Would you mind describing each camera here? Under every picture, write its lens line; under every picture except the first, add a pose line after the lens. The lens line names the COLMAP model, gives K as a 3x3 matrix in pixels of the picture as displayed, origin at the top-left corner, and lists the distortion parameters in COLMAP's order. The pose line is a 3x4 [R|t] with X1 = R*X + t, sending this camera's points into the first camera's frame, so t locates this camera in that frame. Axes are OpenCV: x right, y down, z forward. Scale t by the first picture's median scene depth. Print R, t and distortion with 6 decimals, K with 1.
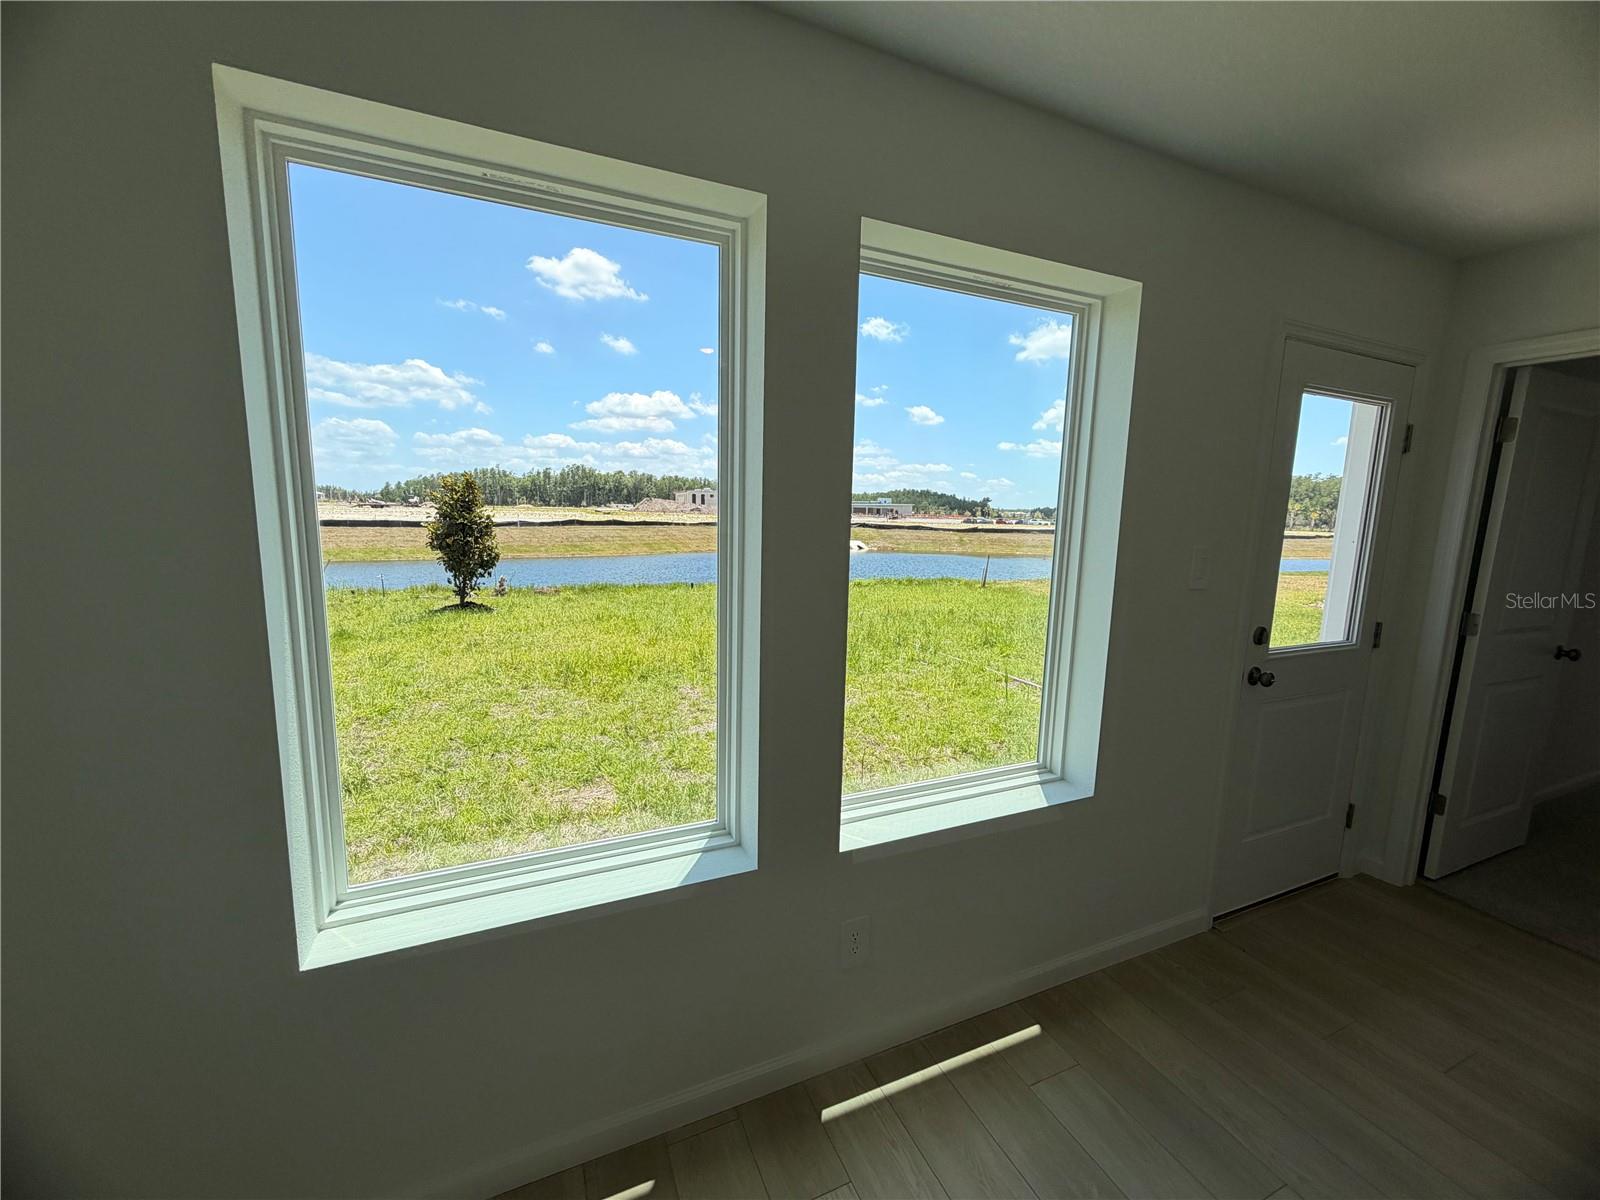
lens RADIAL K [[636.2, 0, 795.6], [0, 636.2, 601.7], [0, 0, 1]] dist [-0.001013, 0.000642]
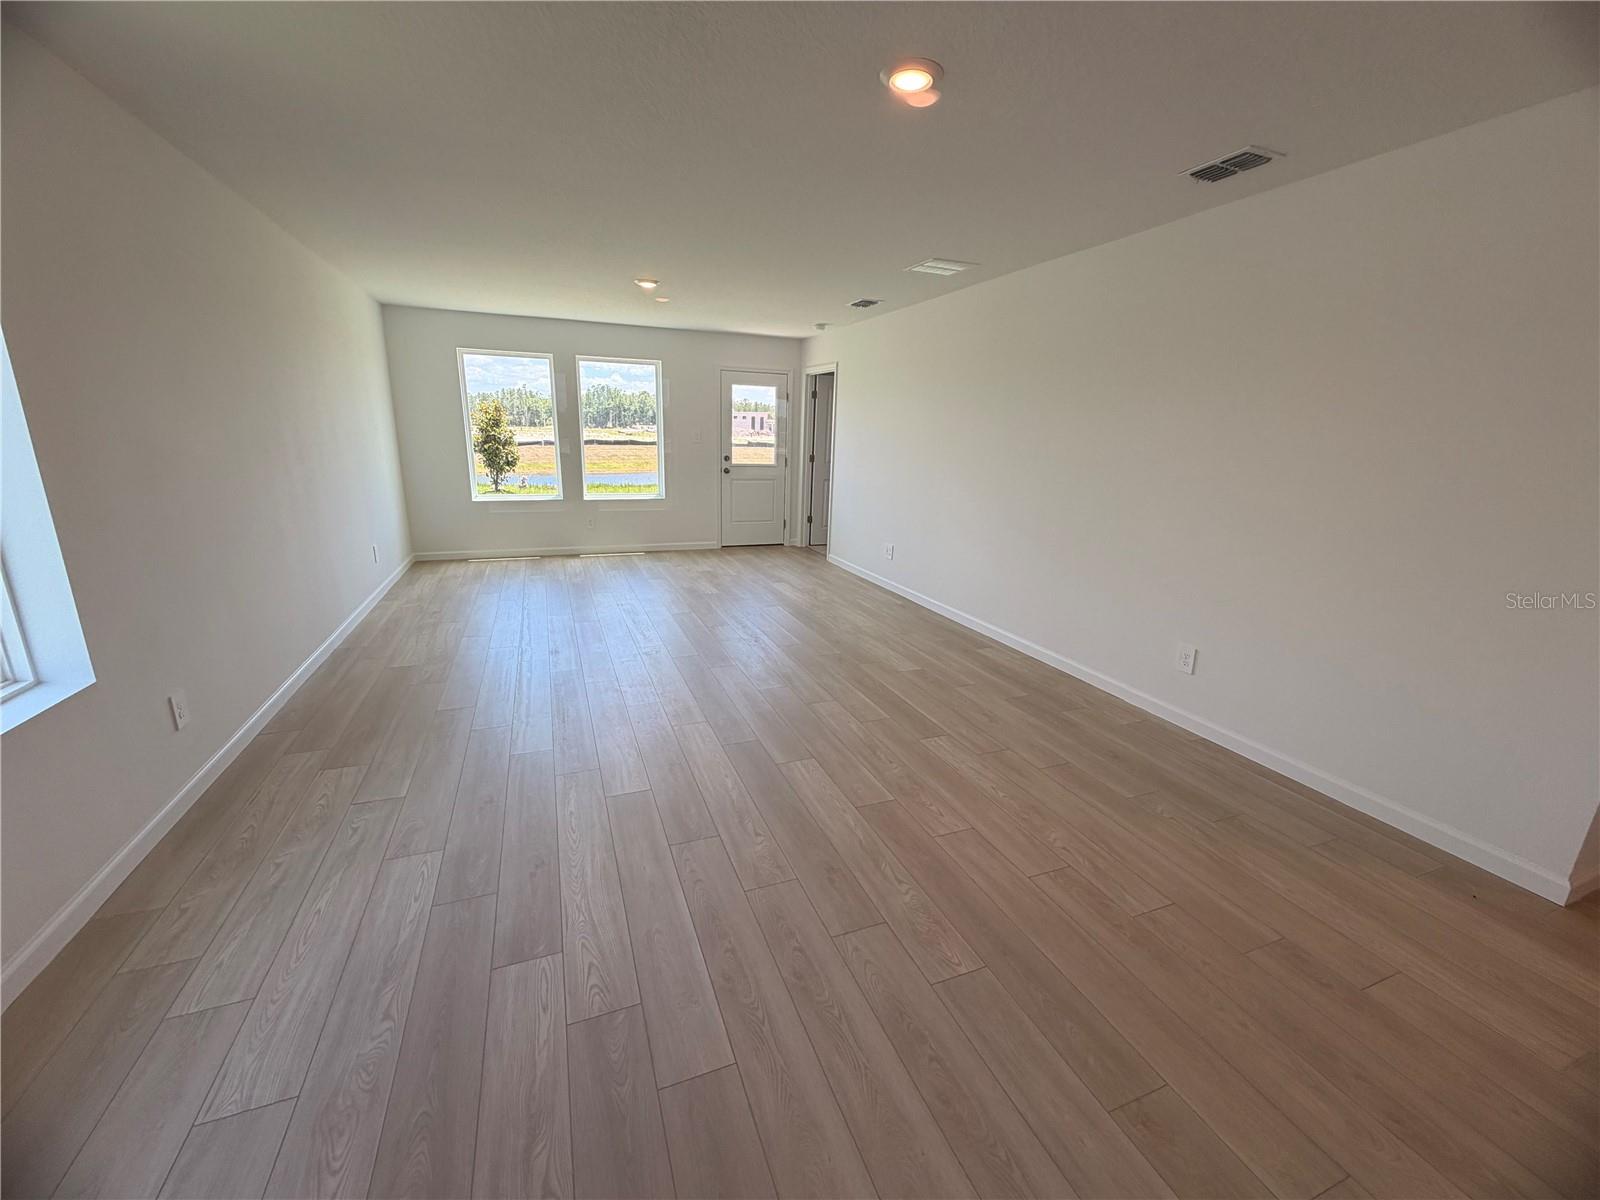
lens RADIAL K [[636.2, 0, 795.6], [0, 636.2, 601.7], [0, 0, 1]] dist [-0.001013, 0.000642]
pose [[0.998943, 0.013084, -0.044058, 0.210800], [-0.007821, 0.993032, 0.117582, 0.069127], [0.045289, -0.117113, 0.992085, -0.409937]]
